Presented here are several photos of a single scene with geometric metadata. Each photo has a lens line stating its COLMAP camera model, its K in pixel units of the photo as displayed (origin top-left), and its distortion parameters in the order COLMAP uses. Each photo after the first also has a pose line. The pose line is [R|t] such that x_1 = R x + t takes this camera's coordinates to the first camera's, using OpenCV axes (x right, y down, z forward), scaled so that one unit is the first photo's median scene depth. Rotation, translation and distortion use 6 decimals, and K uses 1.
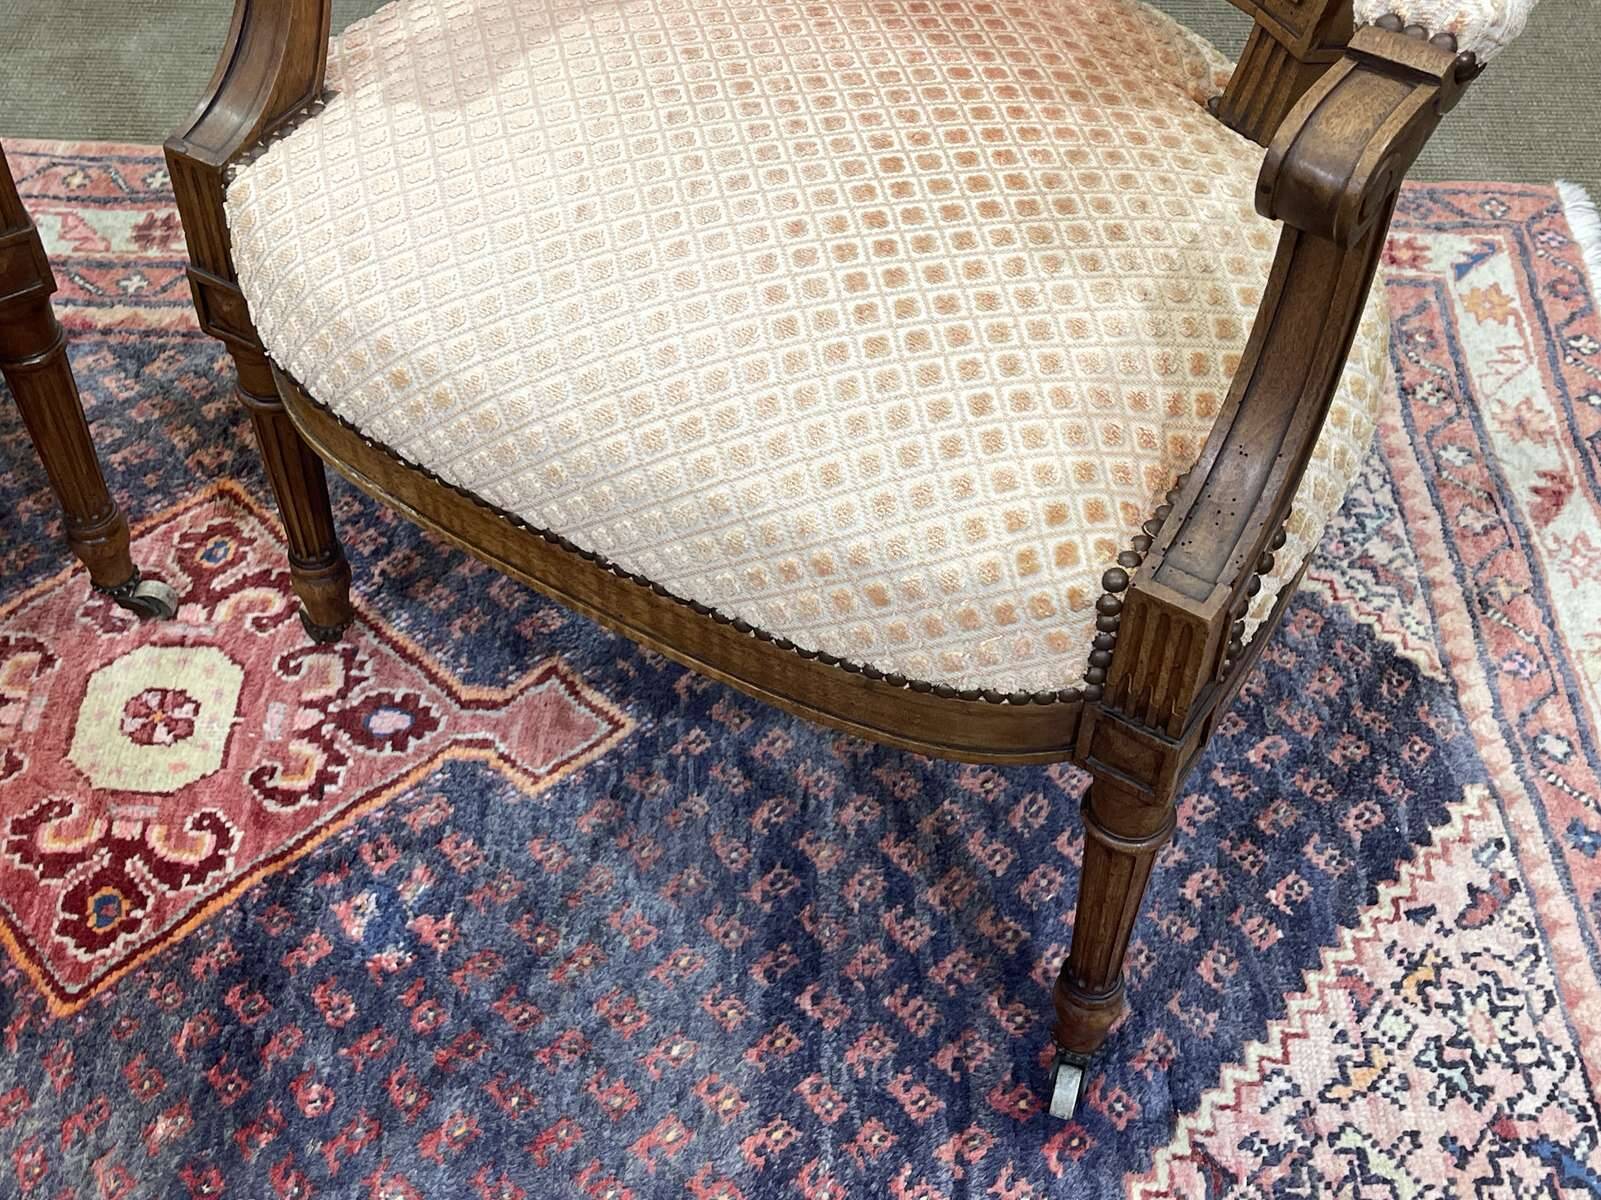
lens RADIAL K [[2026.8, 0, 824.7], [0, 2026.8, 613.1], [0, 0, 1]] dist [0.052340, 0.000000]
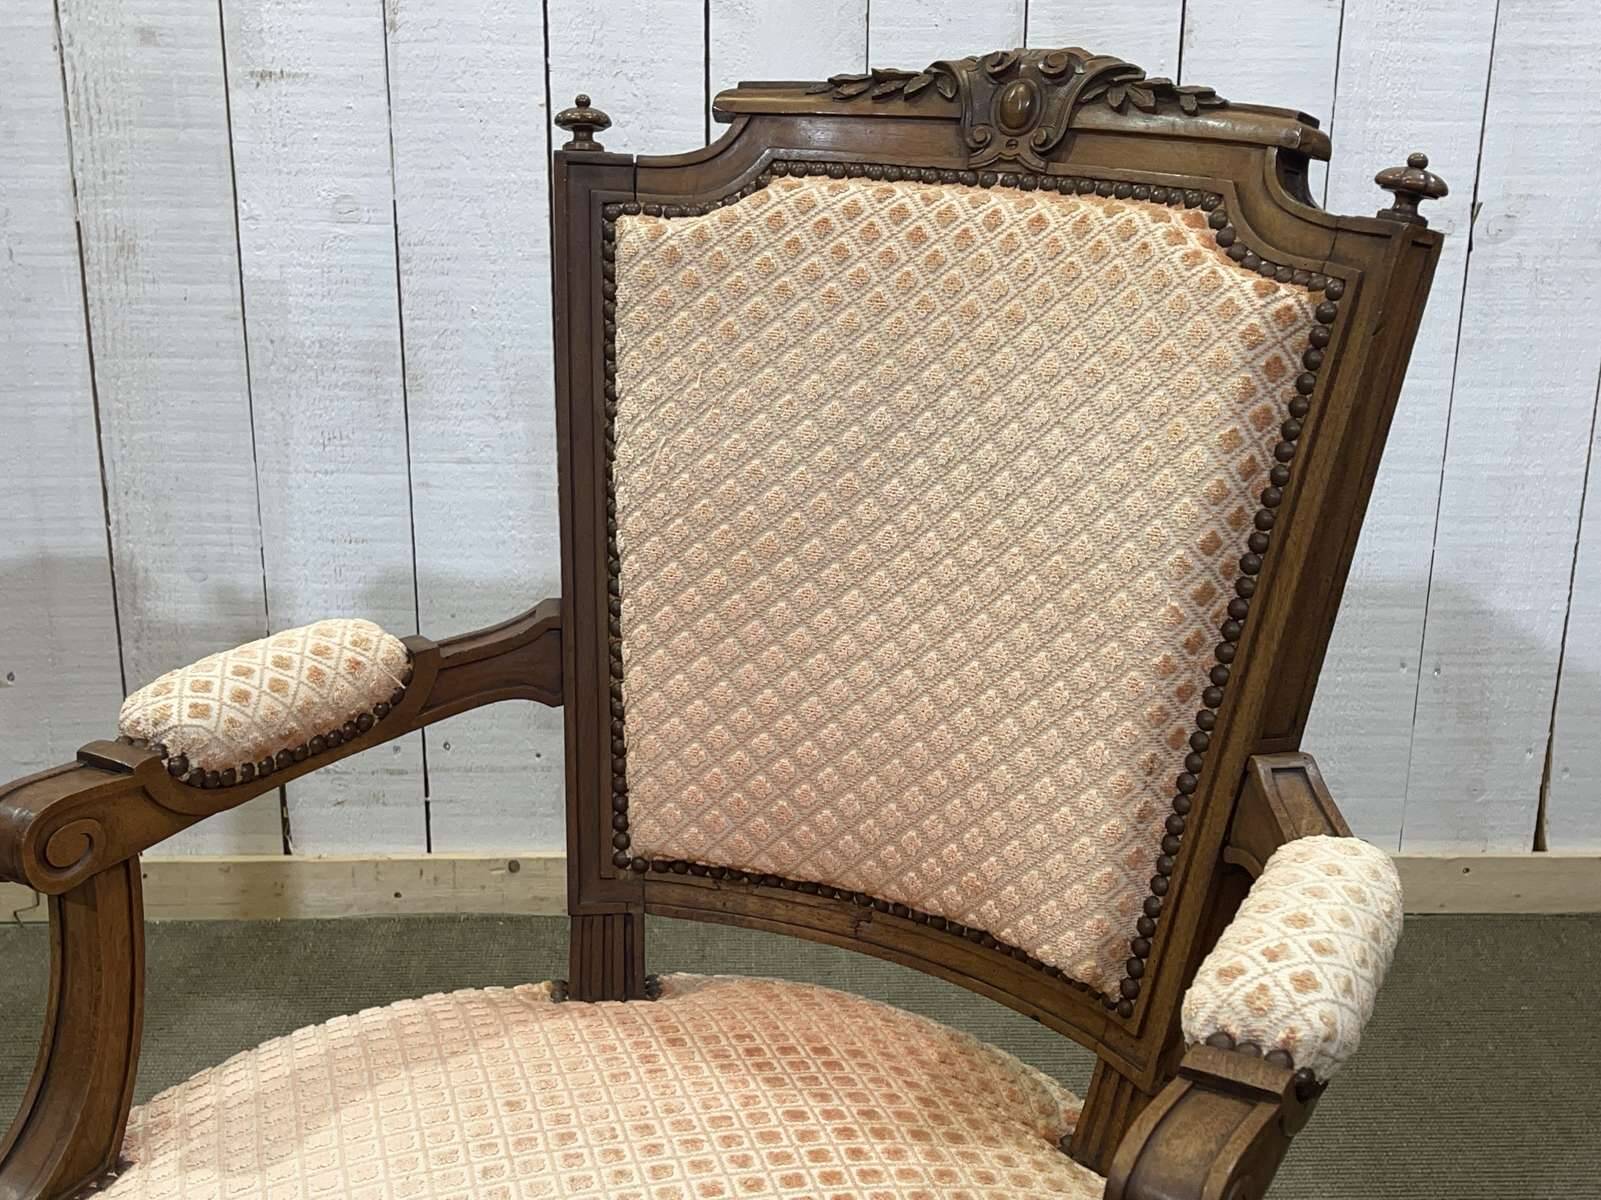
lens RADIAL K [[2026.8, 0, 816.3], [0, 2026.8, 624.8], [0, 0, 1]] dist [0.052340, 0.000000]
pose [[0.998341, -0.017940, 0.054705, 0.021909], [0.042382, 0.872125, -0.487444, -0.001154], [-0.038965, 0.488954, 0.871439, 0.045581]]
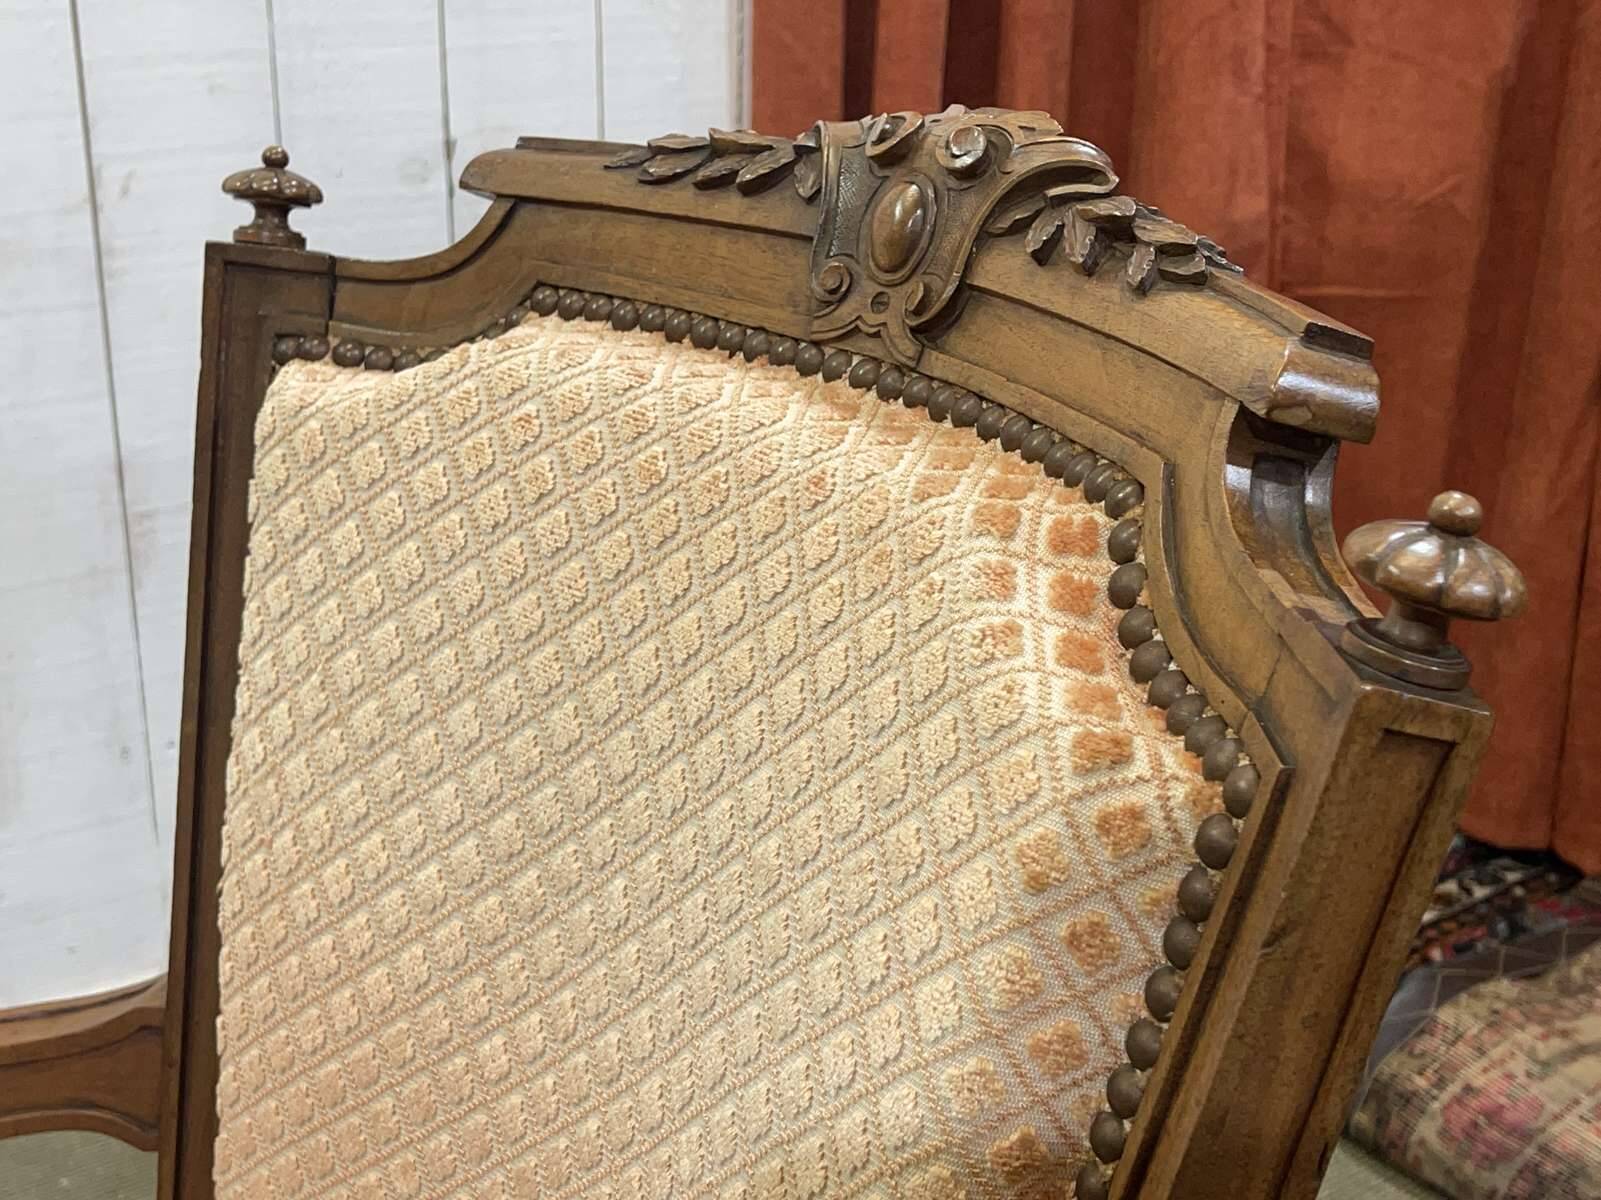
lens RADIAL K [[2188.8, 0, 801.6], [0, 2188.8, 606.0], [0, 0, 1]] dist [0.058572, 0.000000]
pose [[0.939644, 0.110749, -0.323733, 0.308339], [-0.250540, 0.867086, -0.430570, -0.346704], [0.233020, 0.485691, 0.842500, 0.339028]]
